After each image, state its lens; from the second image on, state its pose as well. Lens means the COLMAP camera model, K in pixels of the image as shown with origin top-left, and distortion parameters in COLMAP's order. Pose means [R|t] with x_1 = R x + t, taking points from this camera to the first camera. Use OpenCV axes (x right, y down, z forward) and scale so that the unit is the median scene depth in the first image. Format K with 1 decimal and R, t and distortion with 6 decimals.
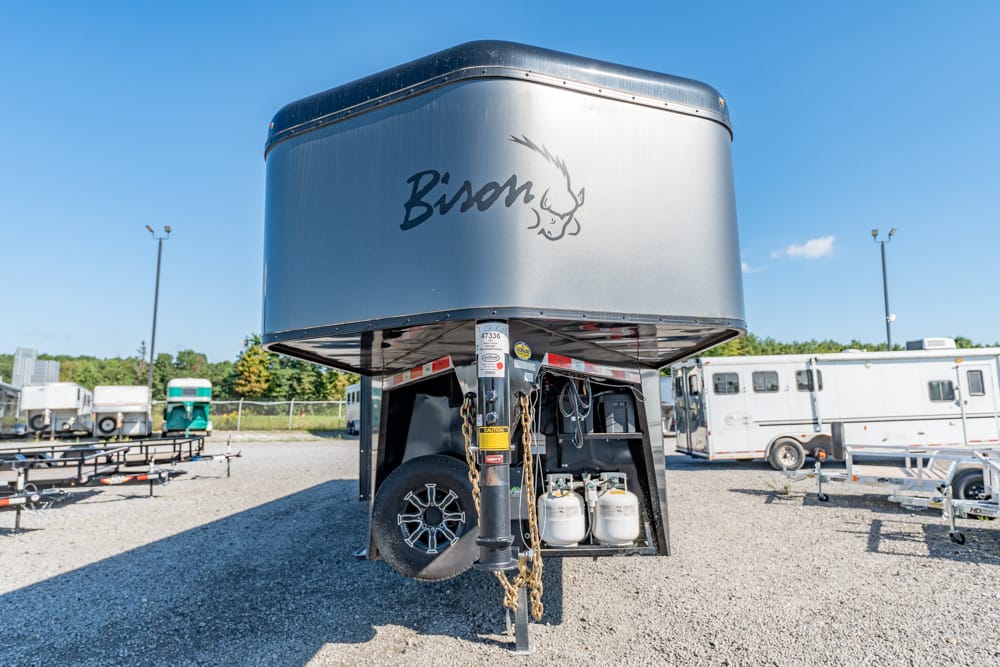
lens RADIAL K [[603.4, 0, 503.1], [0, 603.4, 331.5], [0, 0, 1]] dist [-0.000102, -0.000459]
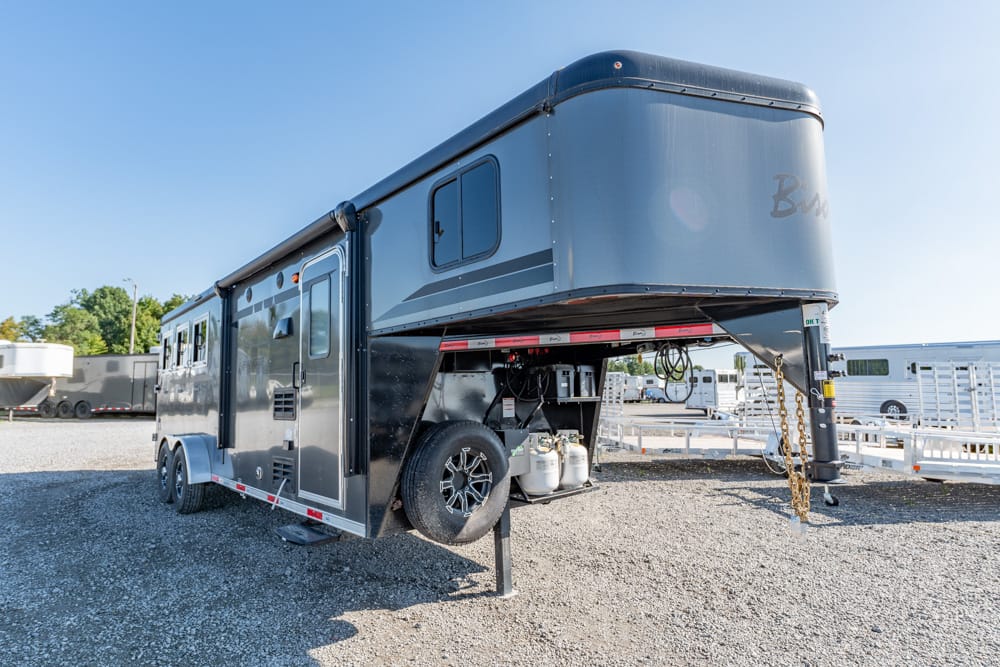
lens RADIAL K [[547.9, 0, 500.0], [0, 547.9, 333.5], [0, 0, 1]] dist [-0.002381, -0.000358]
pose [[0.723933, 0.080153, 0.685198, -0.711923], [-0.096871, 0.995198, -0.014070, 0.071937], [-0.683035, -0.056190, 0.728221, 0.312869]]
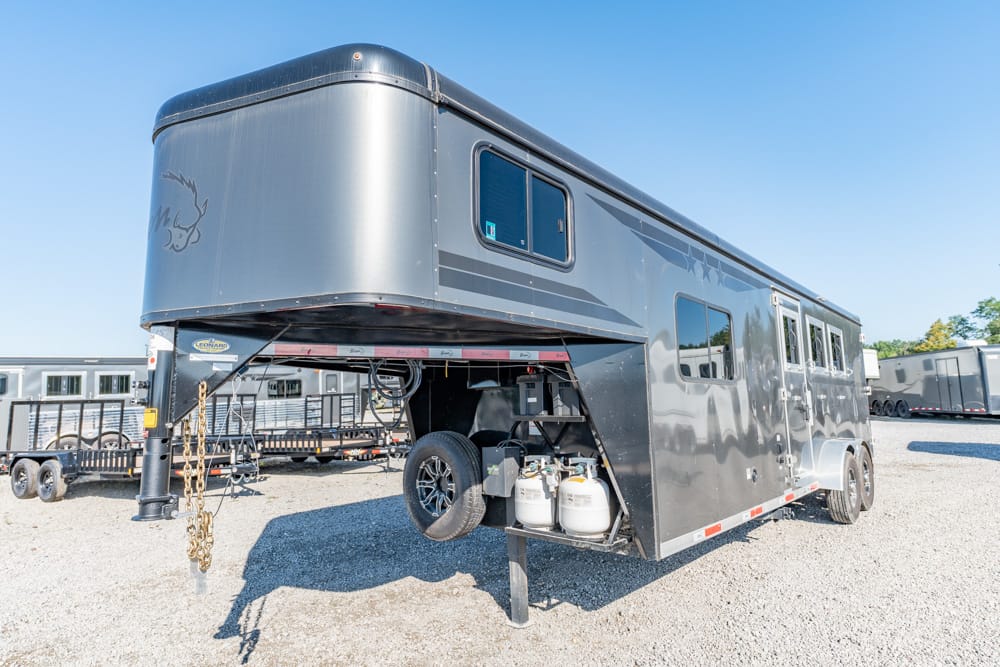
lens RADIAL K [[523.5, 0, 495.6], [0, 523.5, 336.5], [0, 0, 1]] dist [0.000601, 0.000924]
pose [[0.743363, -0.082933, -0.663727, 0.649512], [0.101435, 0.994785, -0.010693, 0.046839], [0.661152, -0.059376, 0.747899, 0.339718]]
